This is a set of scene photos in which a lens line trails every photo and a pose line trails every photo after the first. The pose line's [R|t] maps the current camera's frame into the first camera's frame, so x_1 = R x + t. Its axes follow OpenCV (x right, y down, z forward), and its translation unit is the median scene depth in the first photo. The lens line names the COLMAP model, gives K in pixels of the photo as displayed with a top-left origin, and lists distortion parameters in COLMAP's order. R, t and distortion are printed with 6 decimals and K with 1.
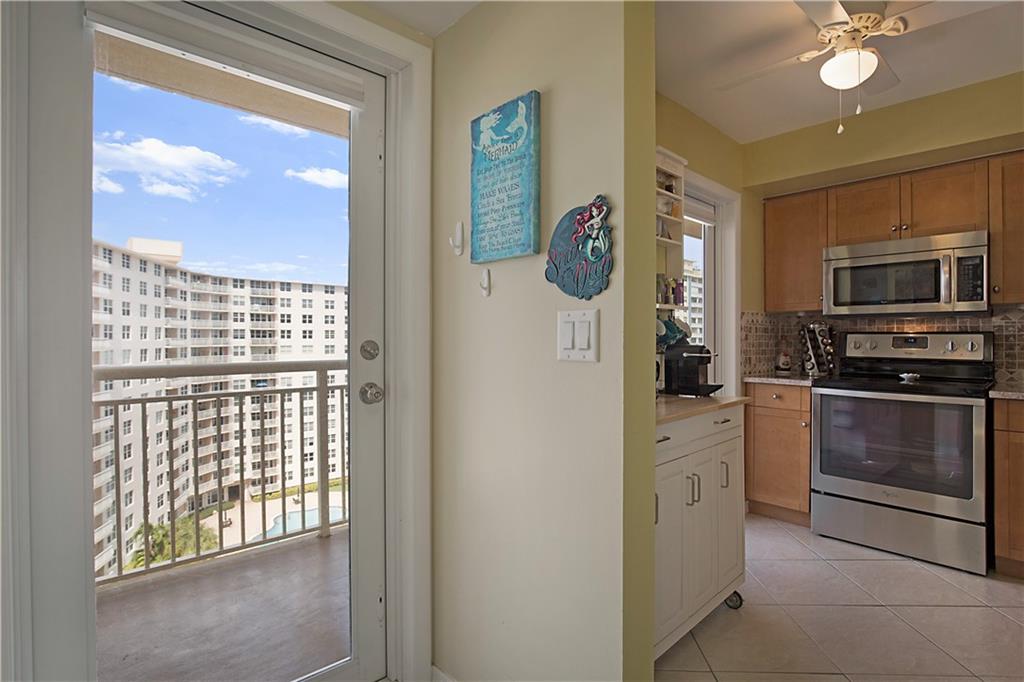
lens RADIAL K [[506.0, 0, 518.5], [0, 506.0, 337.9], [0, 0, 1]] dist [-0.021649, 0.003417]
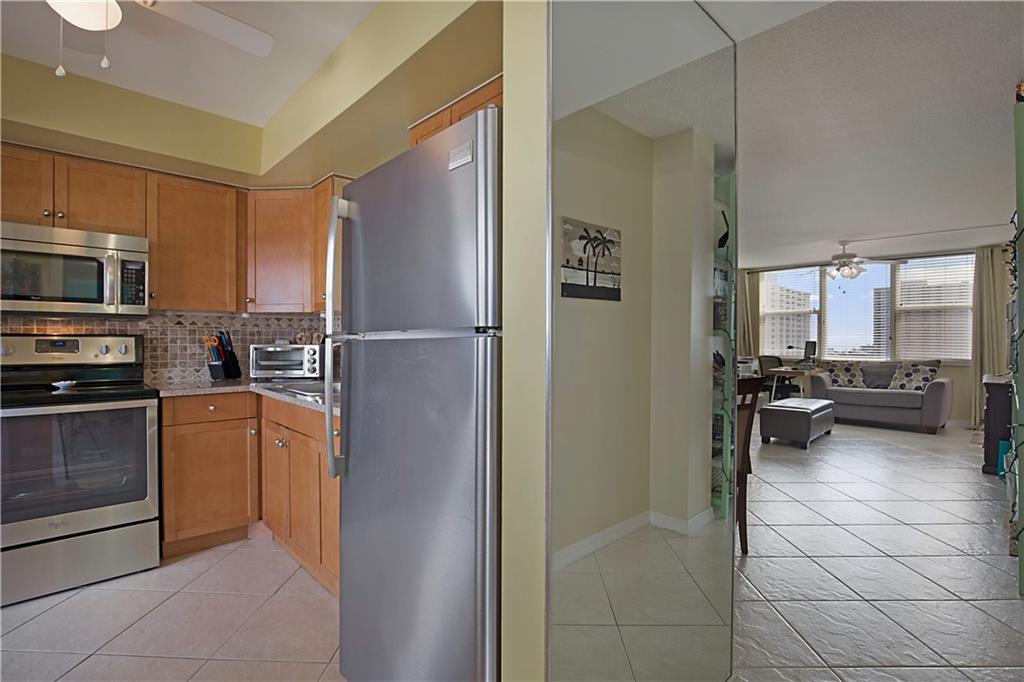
lens RADIAL K [[495.0, 0, 498.4], [0, 495.0, 335.2], [0, 0, 1]] dist [-0.032199, 0.007706]
pose [[-0.002383, 0.007282, 0.999971, -0.072223], [-0.000518, 0.999973, -0.007283, -0.003752], [-0.999997, -0.000535, -0.002379, 0.209162]]
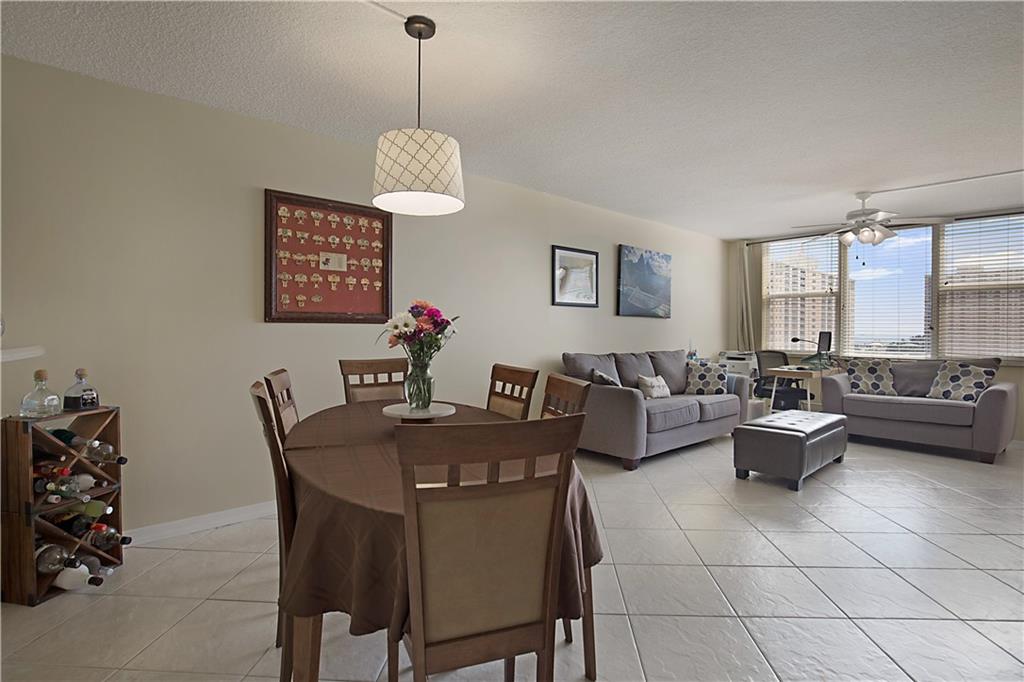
lens RADIAL K [[495.0, 0, 518.9], [0, 495.0, 330.7], [0, 0, 1]] dist [-0.032199, 0.007706]
pose [[0.033353, -0.003881, 0.999436, 0.410243], [-0.002717, 0.999988, 0.003974, -0.002538], [-0.999440, -0.002849, 0.033342, -0.209622]]
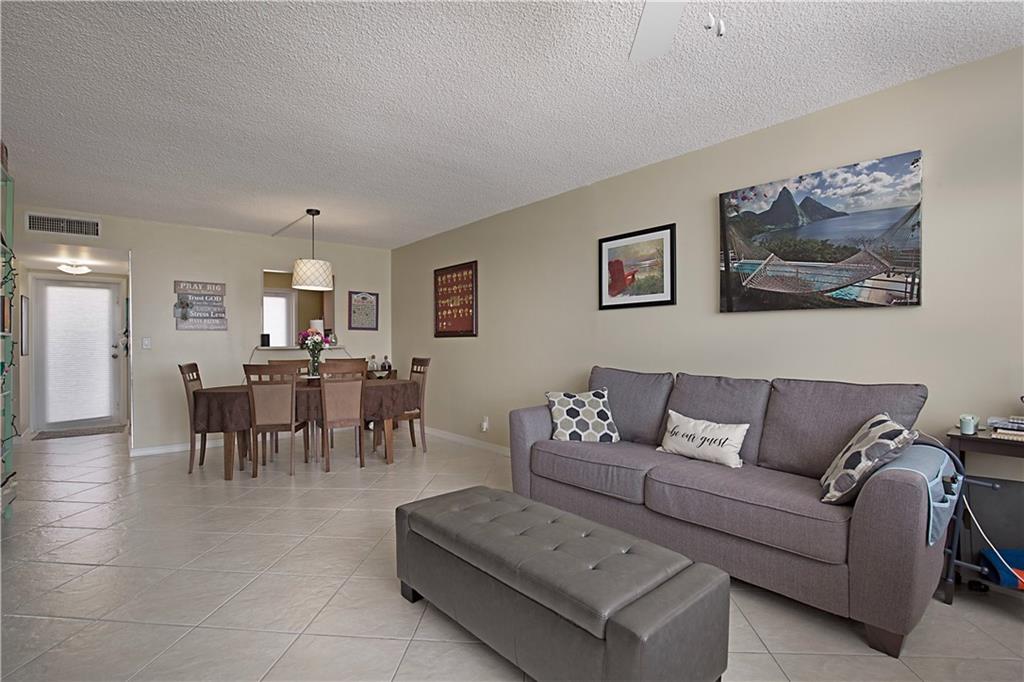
lens RADIAL K [[475.1, 0, 508.8], [0, 475.1, 342.8], [0, 0, 1]] dist [-0.028213, 0.002755]
pose [[0.998679, -0.007555, -0.050822, 1.687038], [0.007454, 0.999970, -0.002171, 0.011532], [0.050837, 0.001789, 0.998705, -1.451122]]
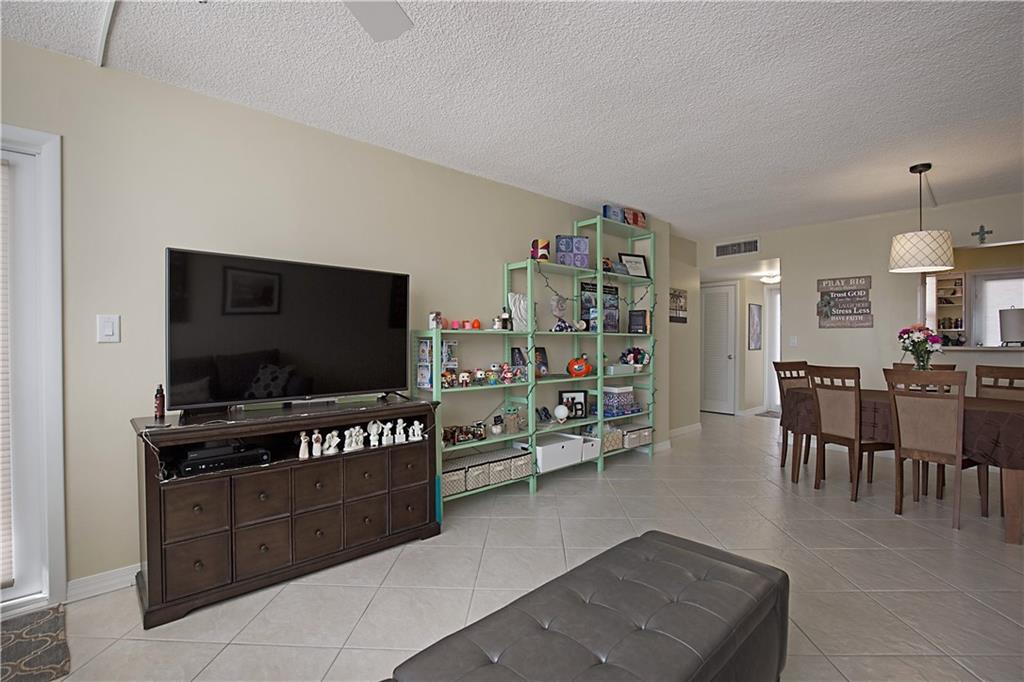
lens RADIAL K [[475.1, 0, 515.3], [0, 475.1, 343.0], [0, 0, 1]] dist [-0.028213, 0.002755]
pose [[0.012162, 0.001465, -0.999925, 2.080519], [-0.002388, 0.999996, 0.001436, 0.006156], [0.999923, 0.002370, 0.012165, -0.975983]]
